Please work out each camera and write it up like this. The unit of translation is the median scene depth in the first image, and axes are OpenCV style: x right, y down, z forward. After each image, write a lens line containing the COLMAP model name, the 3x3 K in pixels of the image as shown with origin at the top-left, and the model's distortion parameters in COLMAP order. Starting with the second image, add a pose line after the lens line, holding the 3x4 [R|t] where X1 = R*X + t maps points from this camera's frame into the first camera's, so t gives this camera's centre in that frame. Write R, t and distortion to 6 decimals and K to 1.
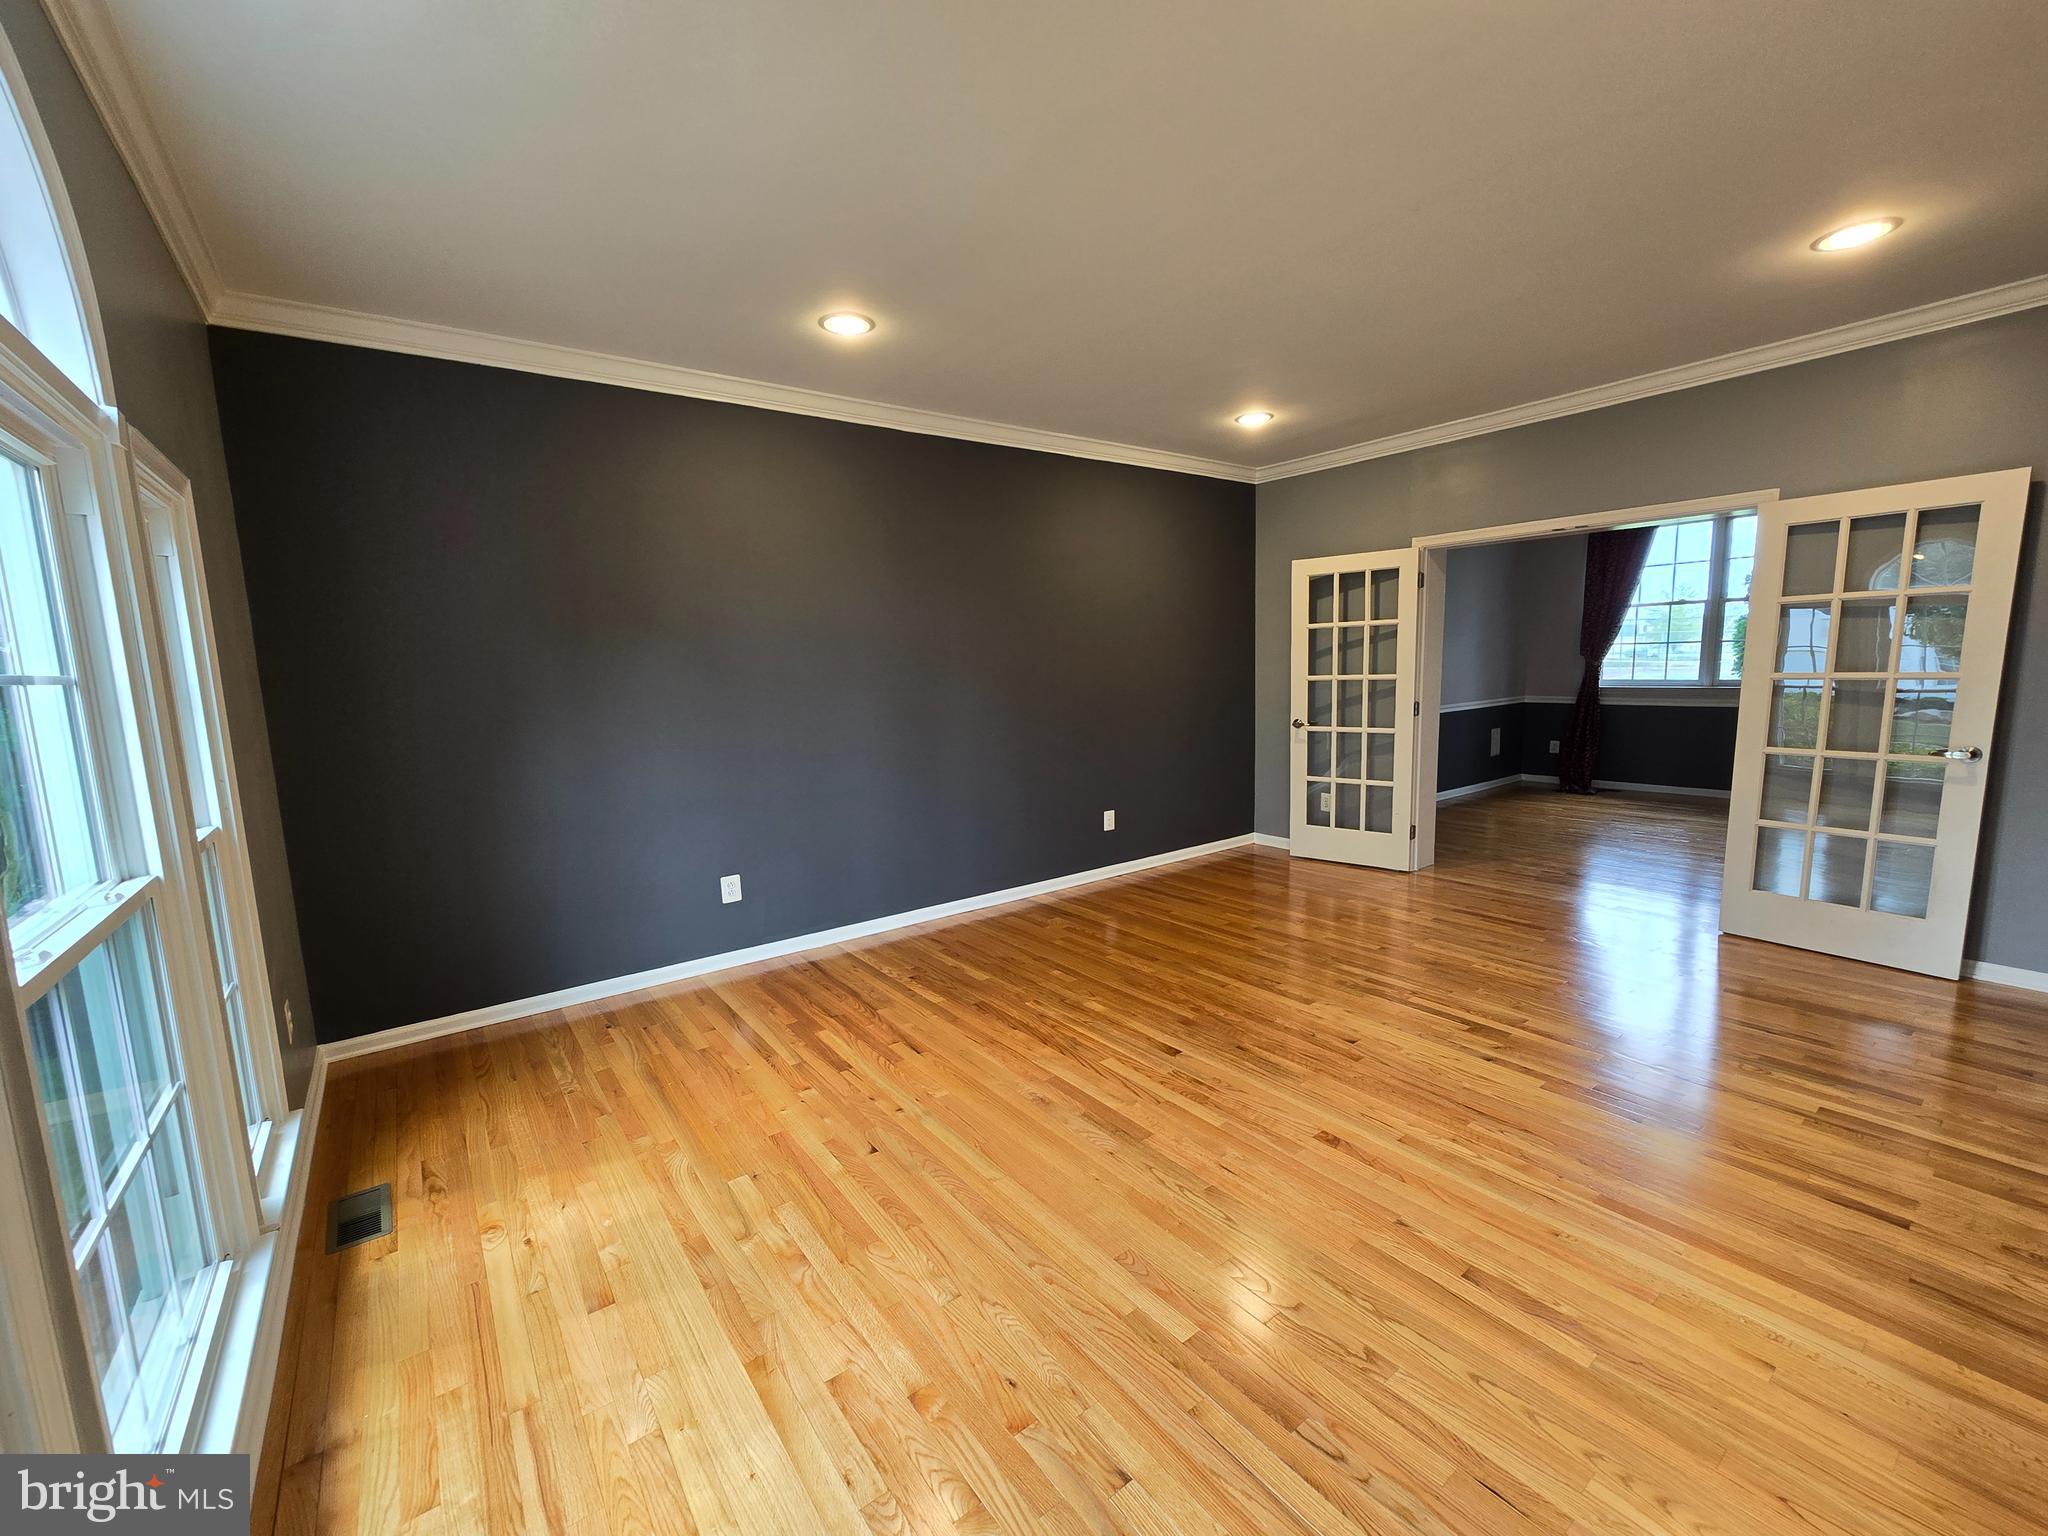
lens RADIAL K [[826.6, 0, 1025.2], [0, 826.6, 784.6], [0, 0, 1]] dist [-0.021085, 0.000155]
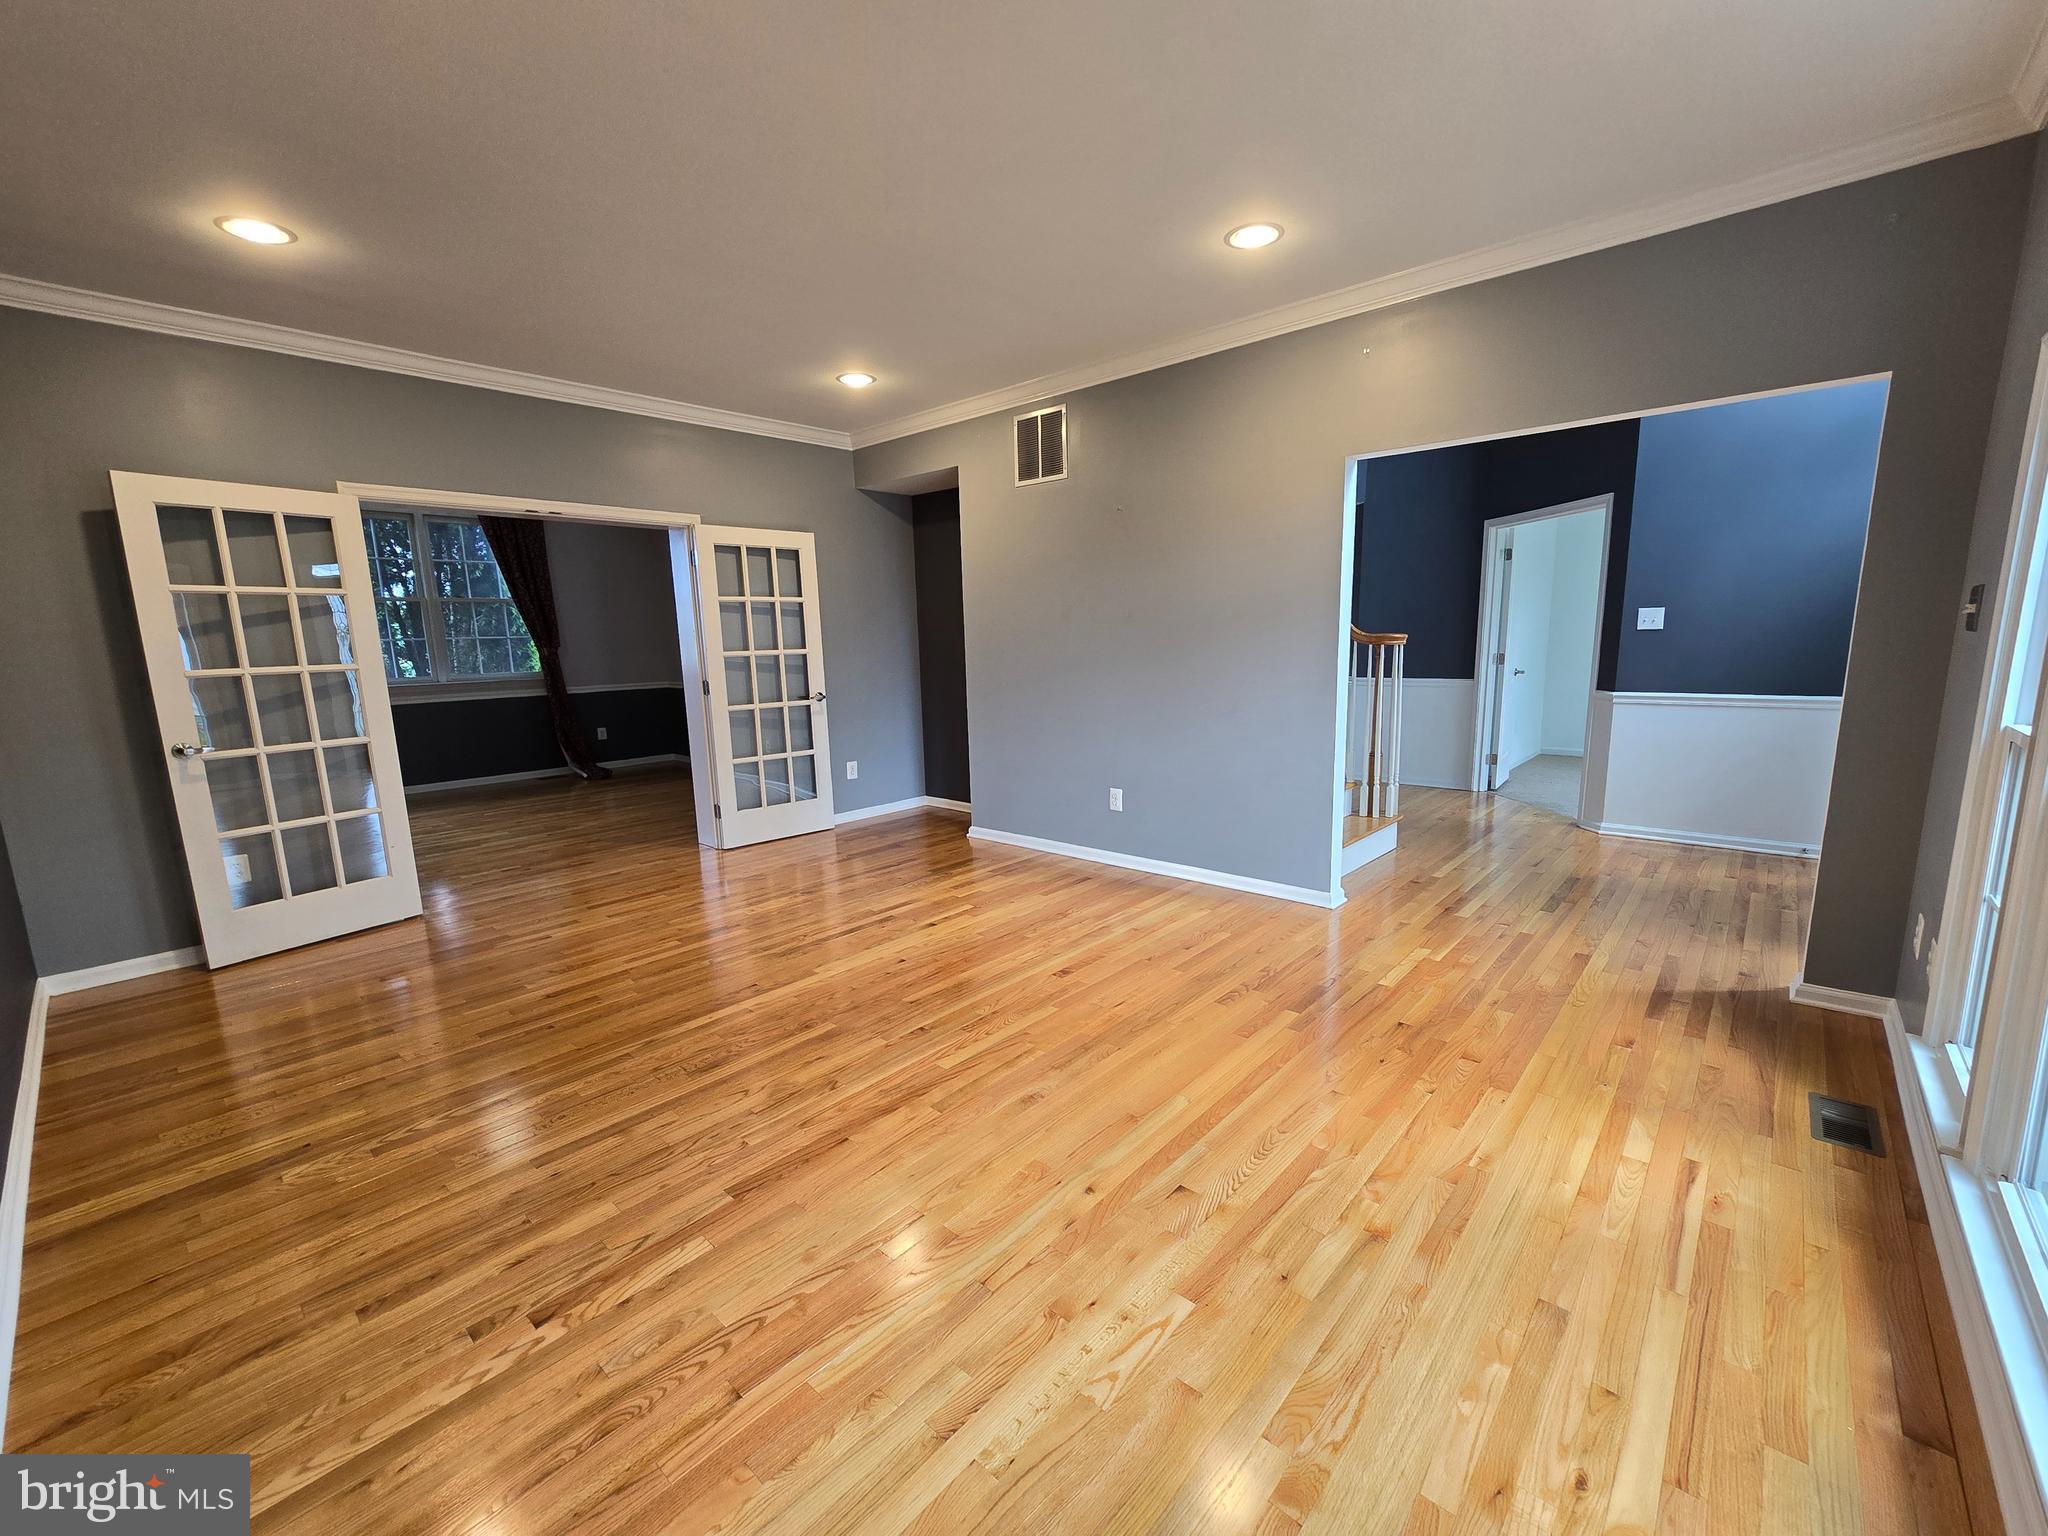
lens RADIAL K [[838.2, 0, 1023.3], [0, 838.2, 783.8], [0, 0, 1]] dist [0.014282, 0.000257]
pose [[-0.190939, -0.142624, 0.971185, -0.605131], [0.164883, 0.970670, 0.174965, -0.088259], [-0.967655, 0.193539, -0.161822, 0.786488]]
